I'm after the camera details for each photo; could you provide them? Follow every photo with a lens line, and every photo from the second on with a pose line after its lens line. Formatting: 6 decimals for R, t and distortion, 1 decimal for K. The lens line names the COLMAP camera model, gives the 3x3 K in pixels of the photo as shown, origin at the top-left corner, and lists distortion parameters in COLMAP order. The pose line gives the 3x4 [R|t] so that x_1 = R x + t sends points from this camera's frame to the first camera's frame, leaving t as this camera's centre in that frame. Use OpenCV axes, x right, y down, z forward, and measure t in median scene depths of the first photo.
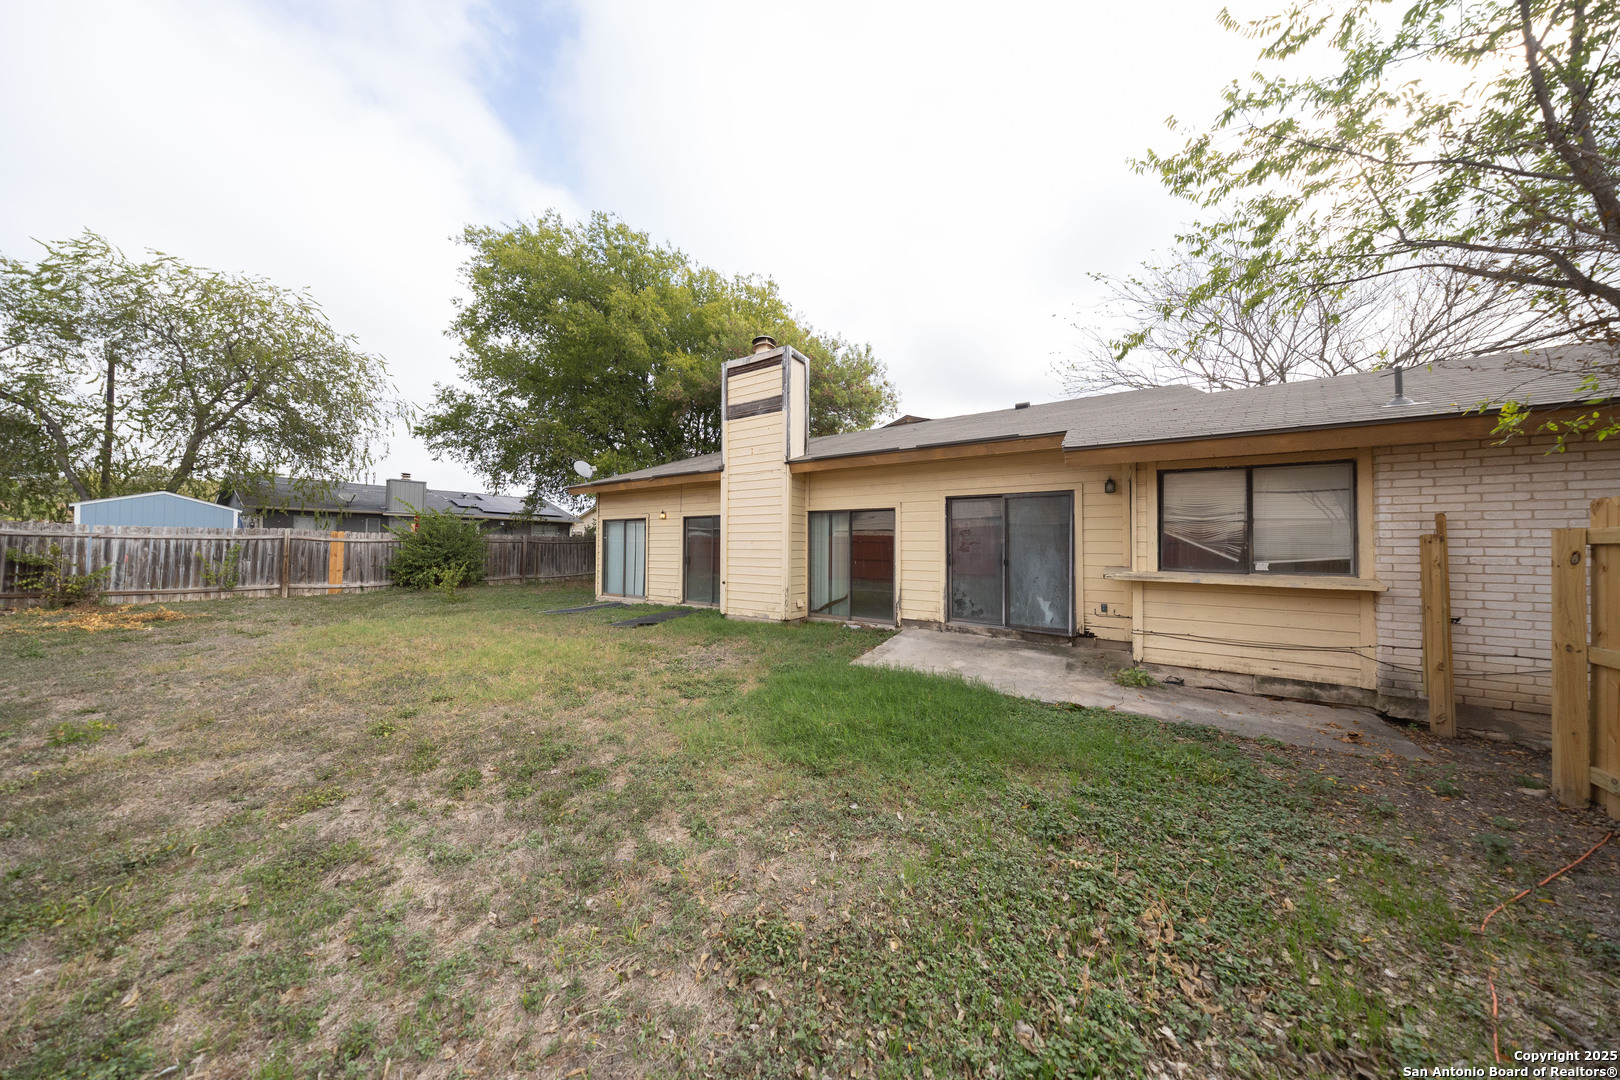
lens RADIAL K [[476.5, 0, 810.6], [0, 476.5, 533.1], [0, 0, 1]] dist [0.000457, -0.000156]
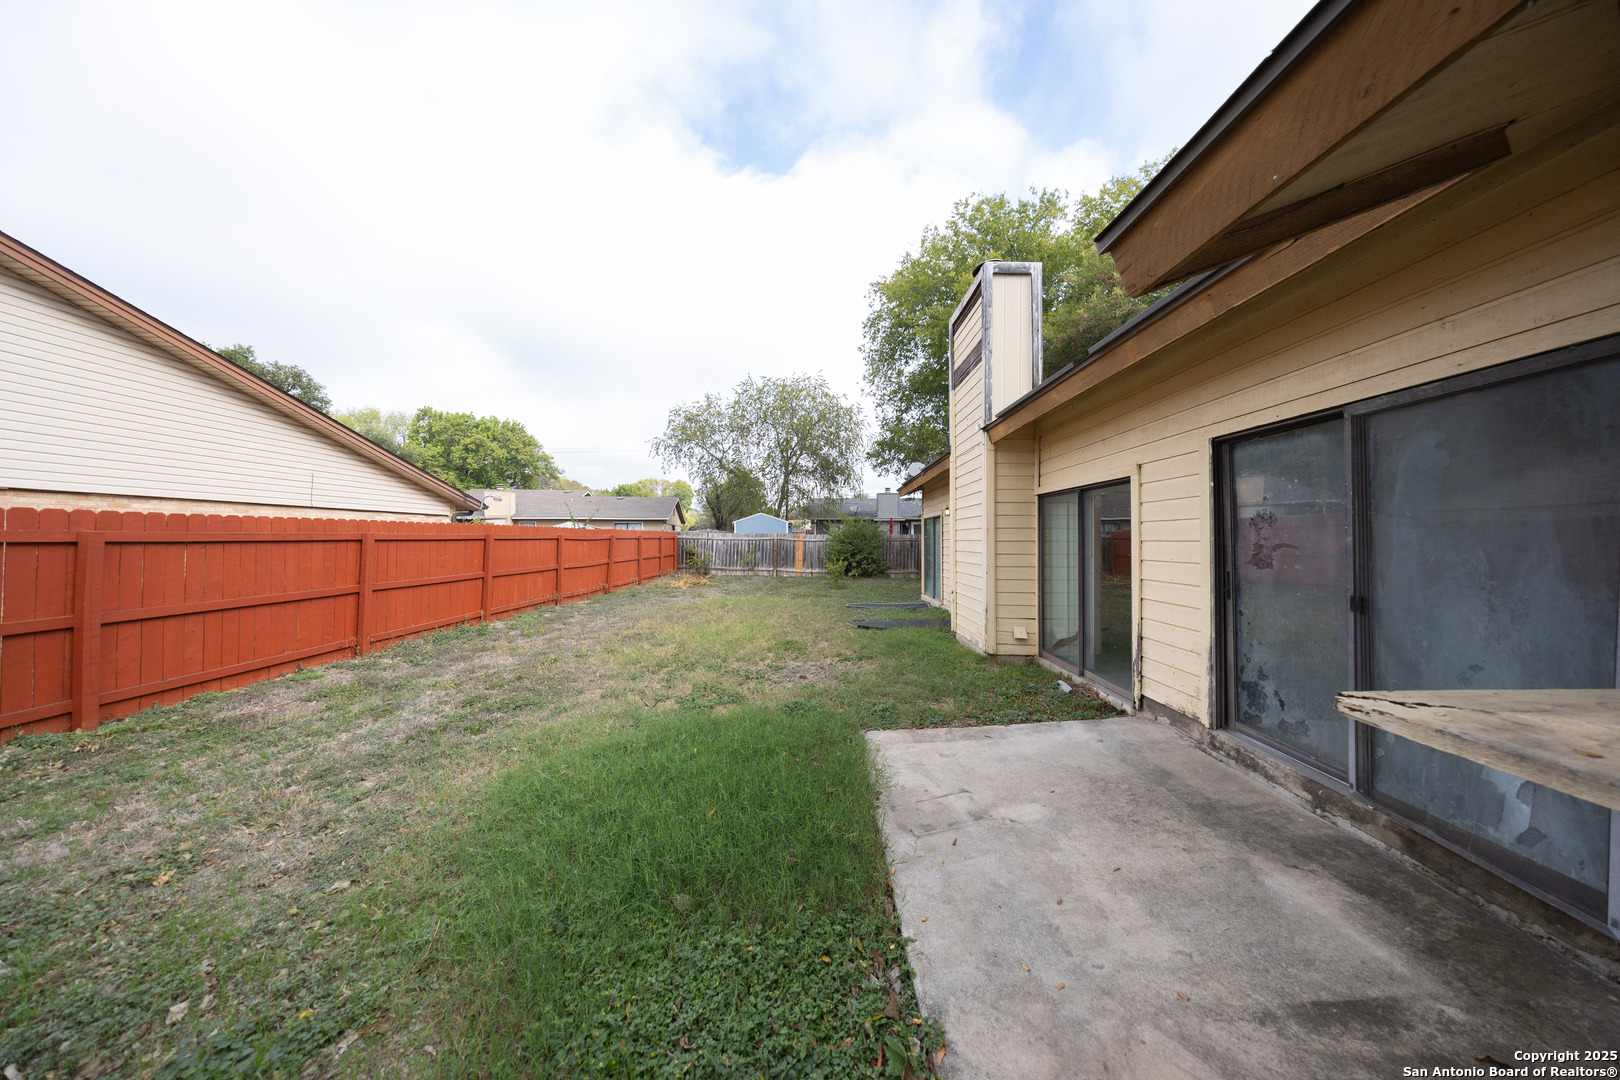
lens RADIAL K [[476.5, 0, 810.6], [0, 476.5, 533.1], [0, 0, 1]] dist [0.000457, -0.000156]
pose [[0.513981, -0.014936, -0.857672, 0.430146], [0.021139, 0.999765, -0.004743, 0.002671], [0.857541, -0.015693, 0.514176, 0.419545]]
